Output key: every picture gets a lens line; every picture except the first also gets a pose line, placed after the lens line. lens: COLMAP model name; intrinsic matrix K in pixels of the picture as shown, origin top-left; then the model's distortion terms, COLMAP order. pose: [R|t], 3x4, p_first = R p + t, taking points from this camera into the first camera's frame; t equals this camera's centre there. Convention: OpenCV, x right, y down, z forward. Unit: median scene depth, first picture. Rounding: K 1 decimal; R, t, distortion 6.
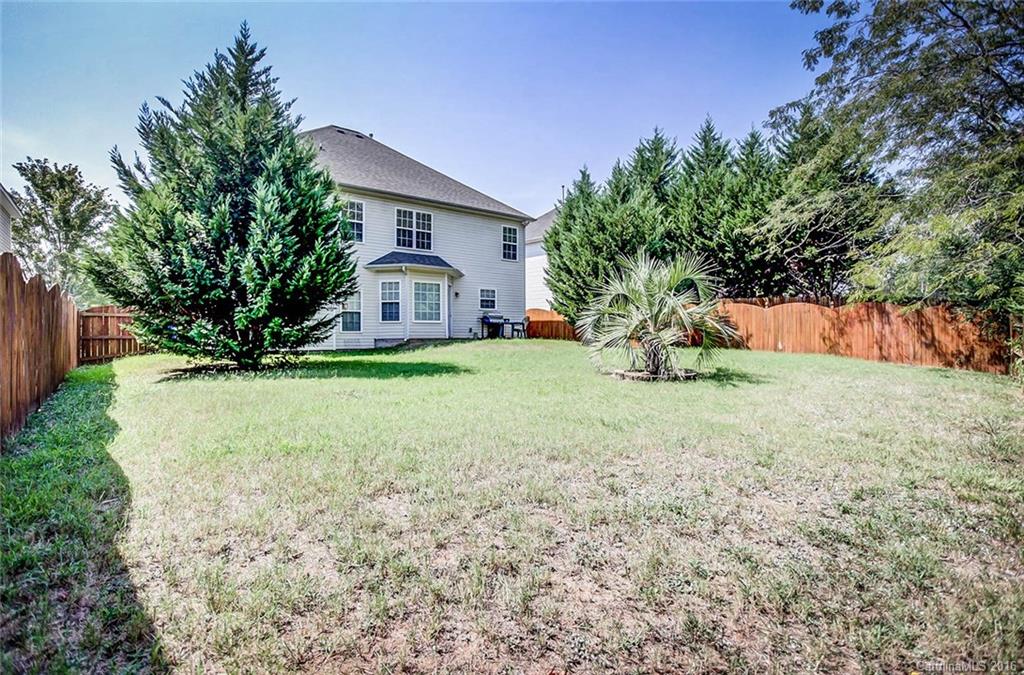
lens RADIAL K [[517.2, 0, 508.7], [0, 517.2, 340.5], [0, 0, 1]] dist [-0.042058, 0.011233]
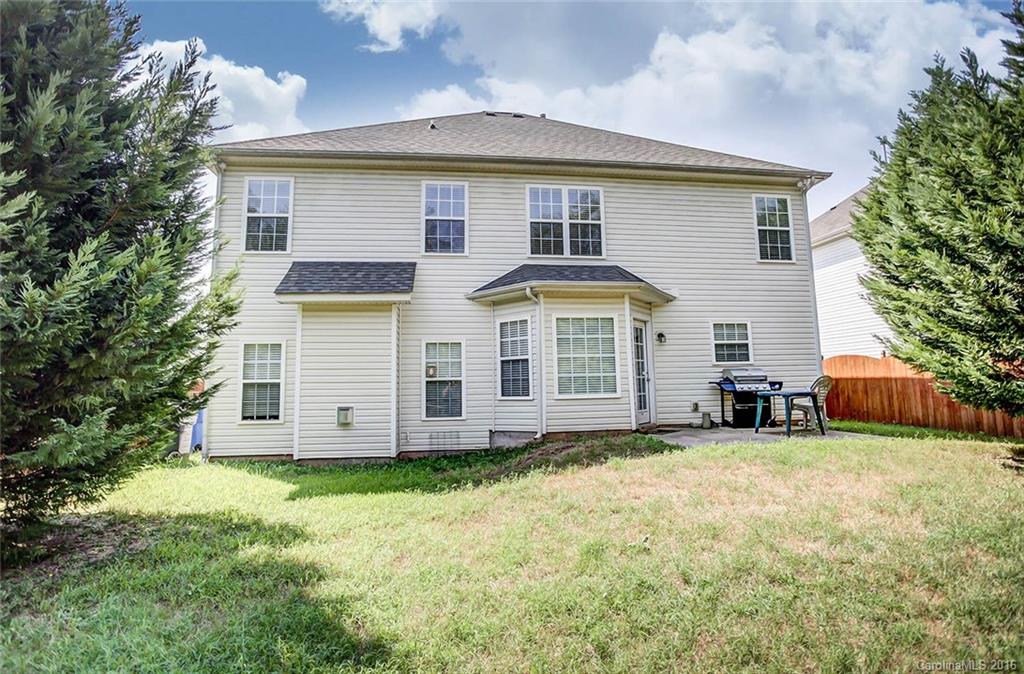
lens RADIAL K [[517.2, 0, 514.4], [0, 517.2, 325.4], [0, 0, 1]] dist [-0.042058, 0.011233]
pose [[0.858665, -0.074961, -0.507026, 0.032766], [0.010888, 0.991692, -0.128177, -0.036987], [0.512422, 0.104541, 0.852347, 0.492875]]
